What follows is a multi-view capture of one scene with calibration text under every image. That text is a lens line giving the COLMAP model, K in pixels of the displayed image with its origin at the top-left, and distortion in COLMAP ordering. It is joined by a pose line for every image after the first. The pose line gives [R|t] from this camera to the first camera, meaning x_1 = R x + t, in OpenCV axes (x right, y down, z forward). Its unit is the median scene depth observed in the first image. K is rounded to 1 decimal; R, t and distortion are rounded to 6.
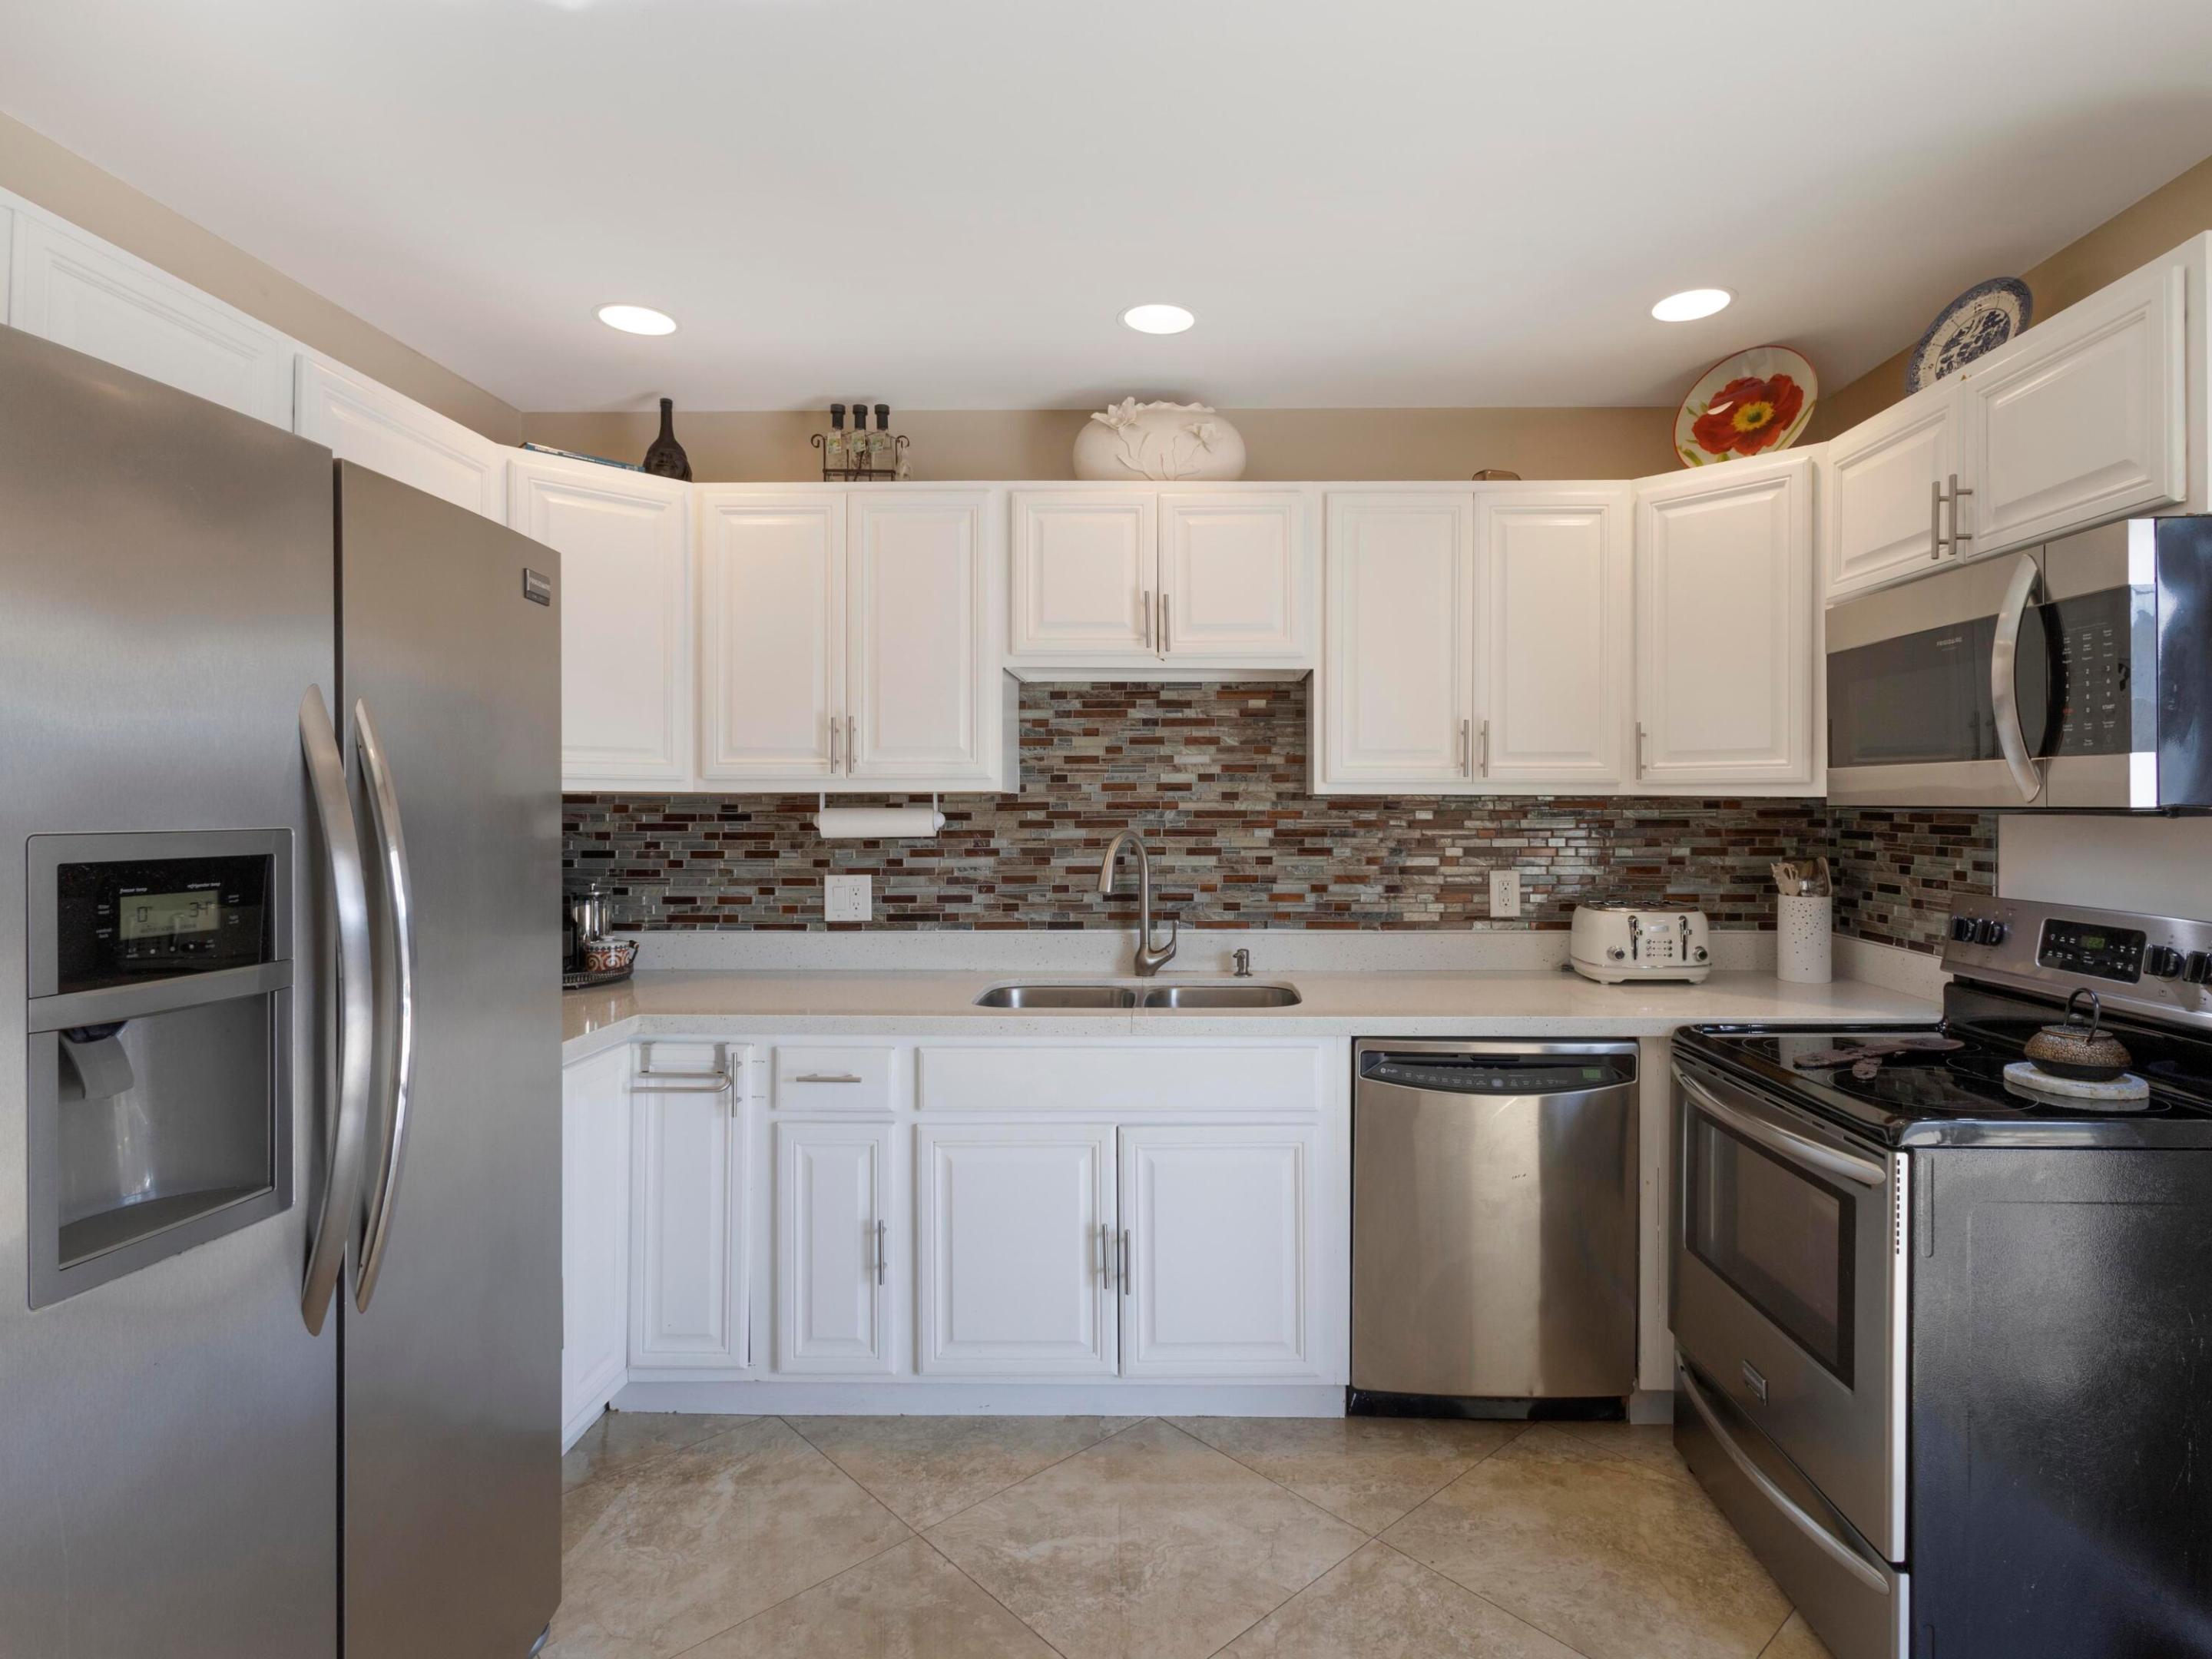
lens RADIAL K [[1113.1, 0, 1123.4], [0, 1113.1, 831.5], [0, 0, 1]] dist [0.003595, 0.000346]
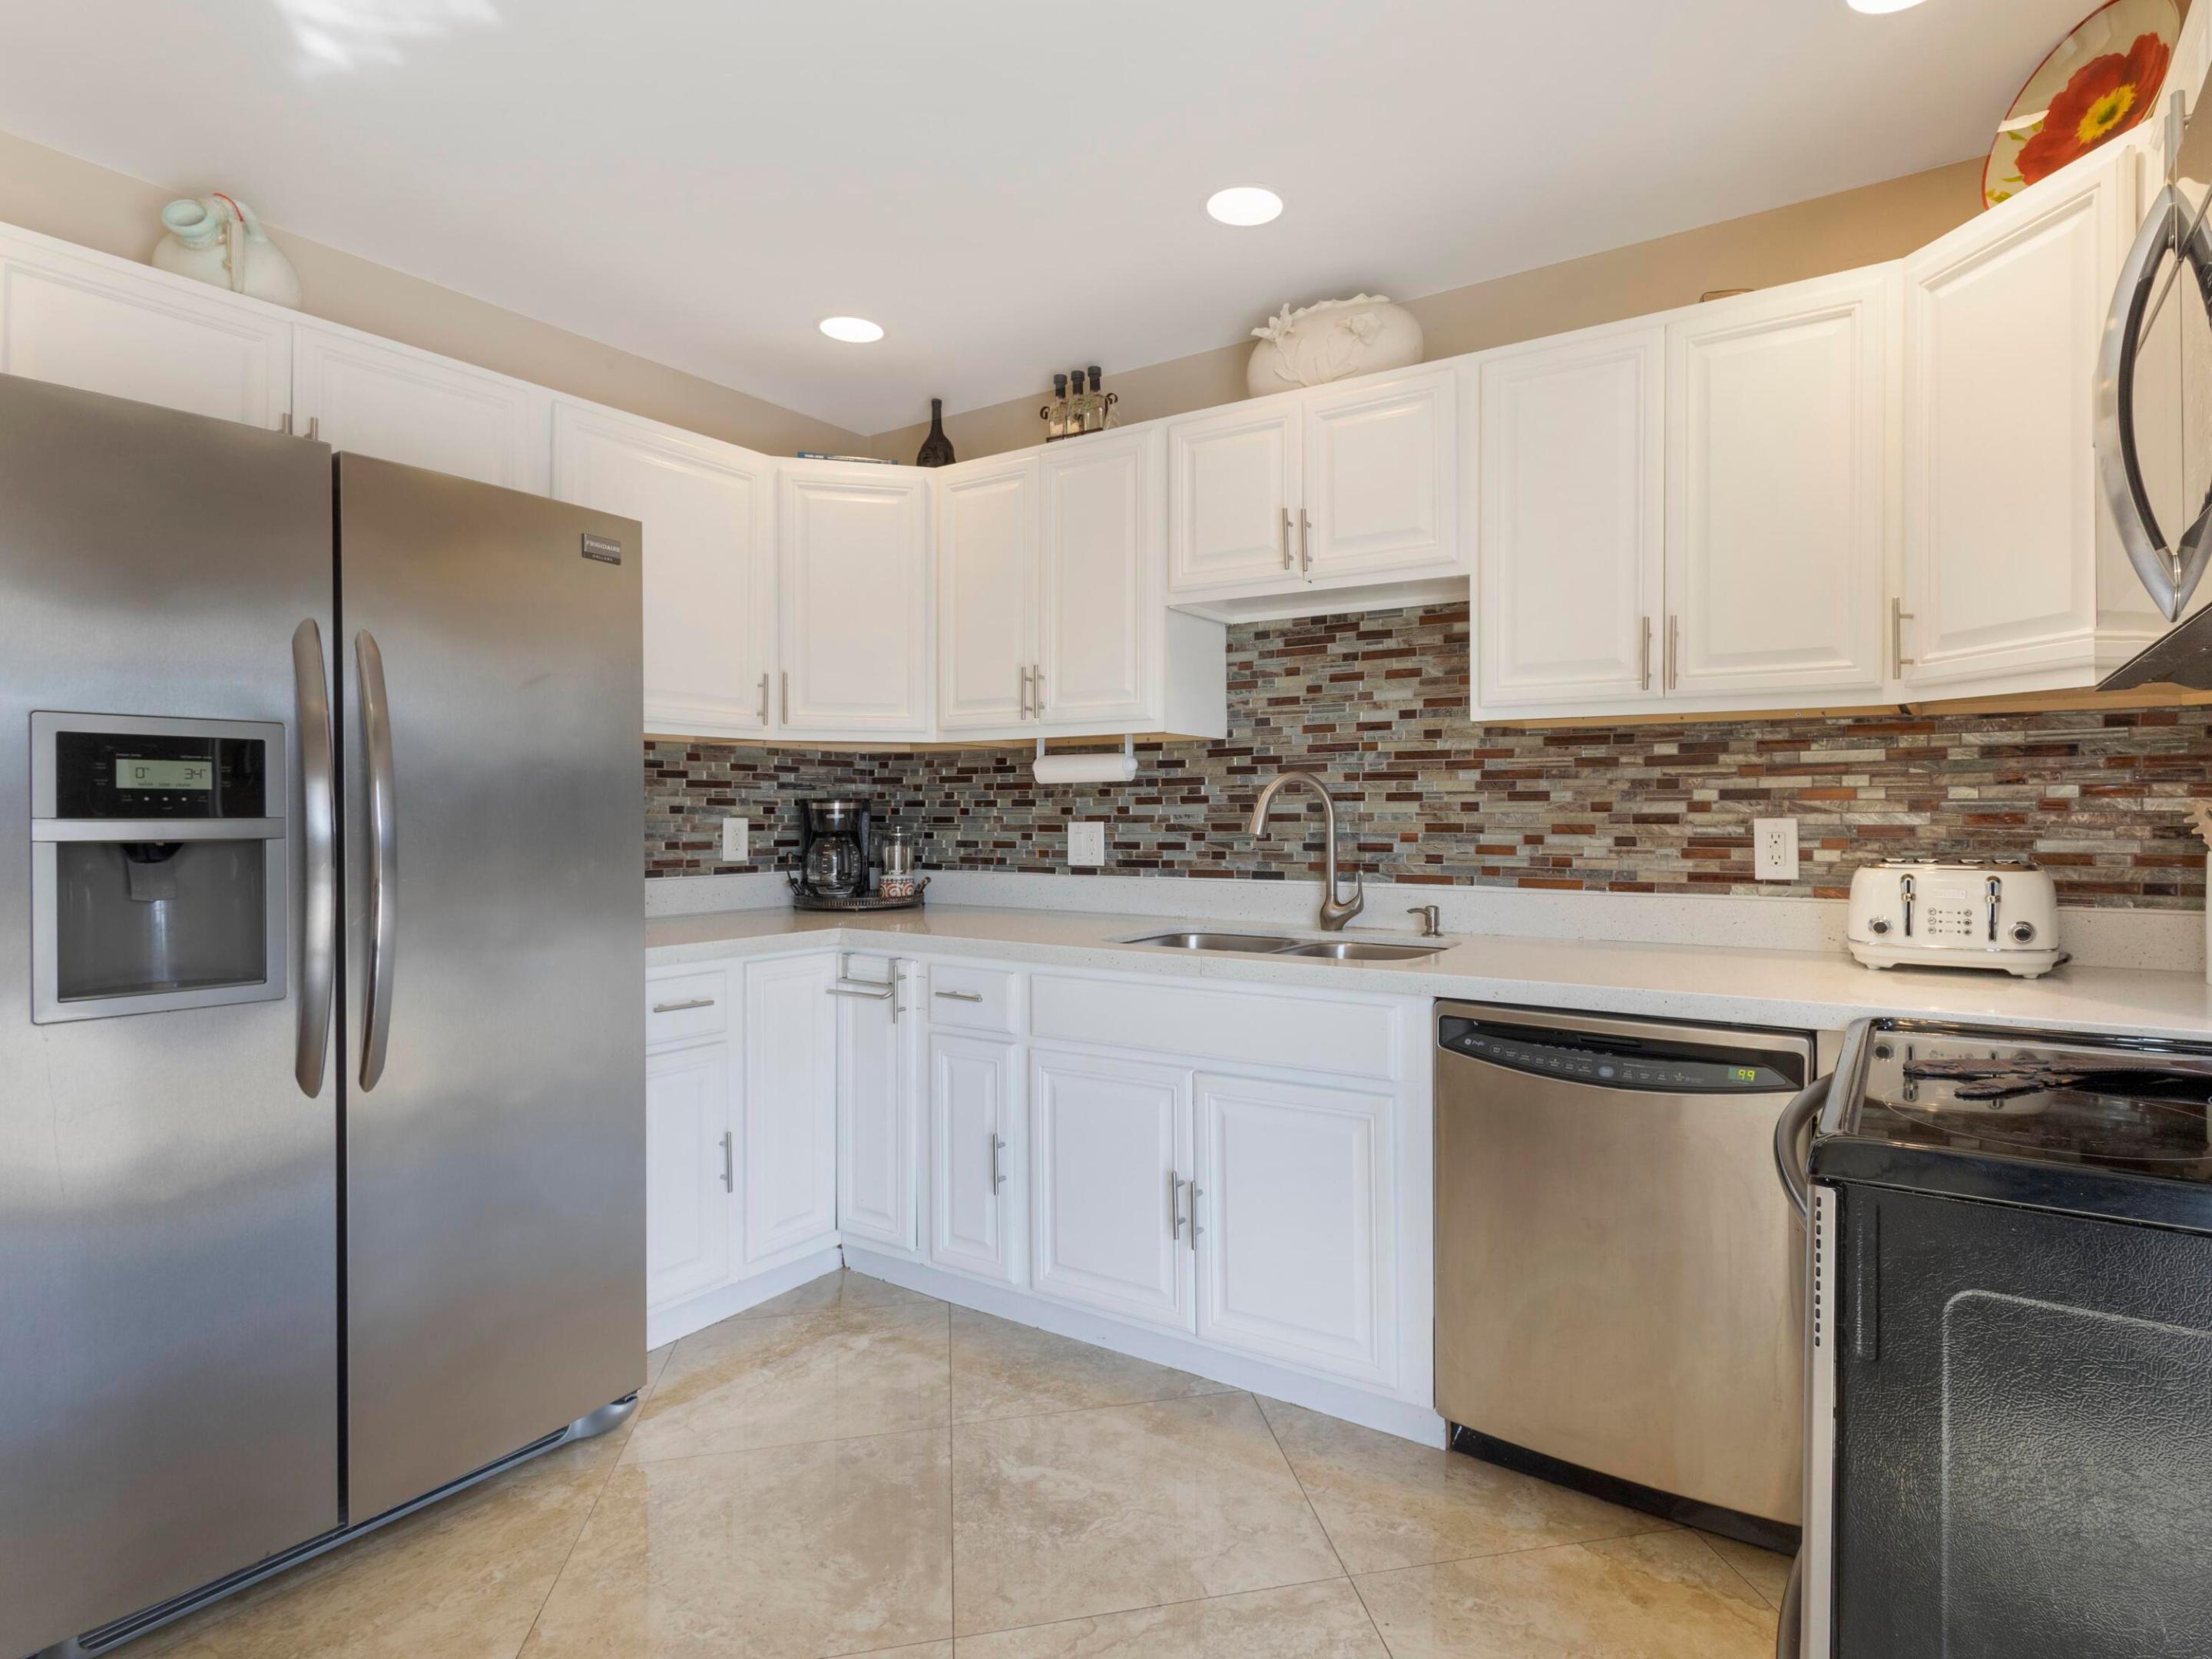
lens RADIAL K [[1092.2, 0, 1172.4], [0, 1092.2, 833.8], [0, 0, 1]] dist [0.002849, 0.000470]
pose [[0.871681, 0.012552, -0.489912, 0.351531], [-0.011152, 0.999921, 0.005776, 0.046062], [0.489946, 0.000429, 0.871753, 0.145705]]
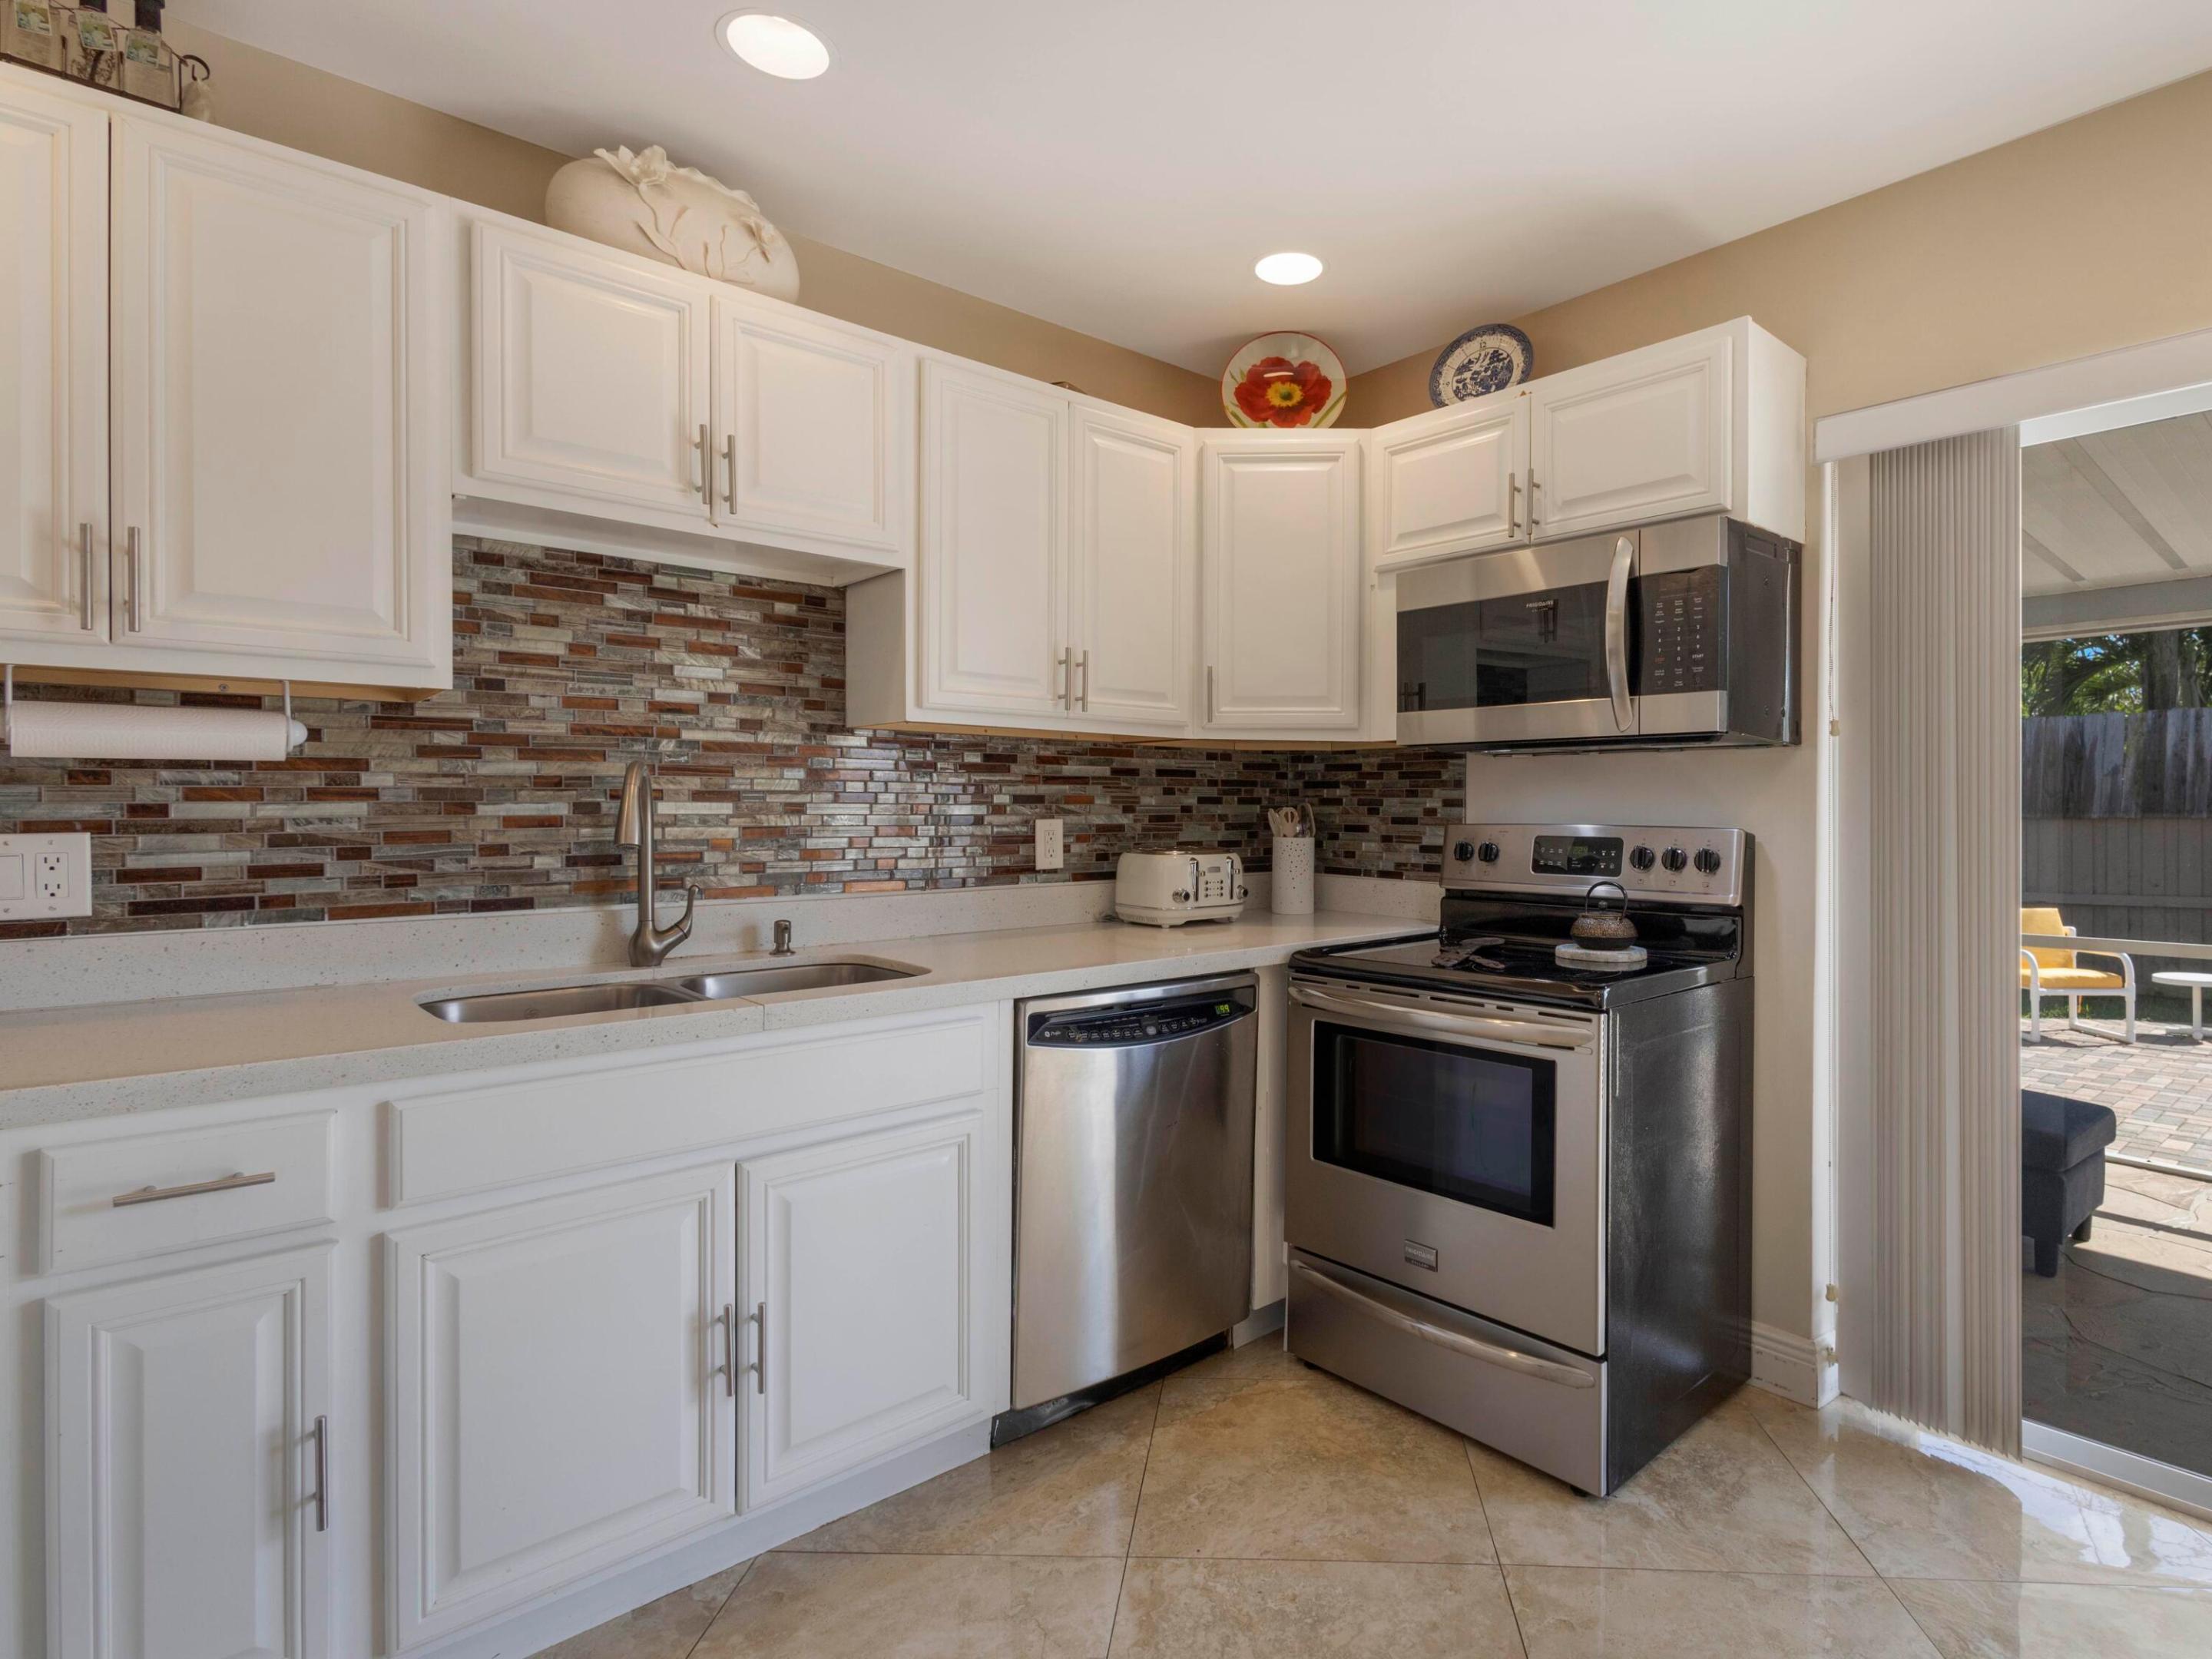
lens RADIAL K [[1159.4, 0, 1204.7], [0, 1159.4, 835.1], [0, 0, 1]] dist [0.003034, 0.001070]
pose [[0.711883, -0.010383, 0.702221, -0.252122], [0.008565, 0.999945, 0.006103, 0.043669], [-0.702246, 0.001670, 0.711933, 0.214103]]
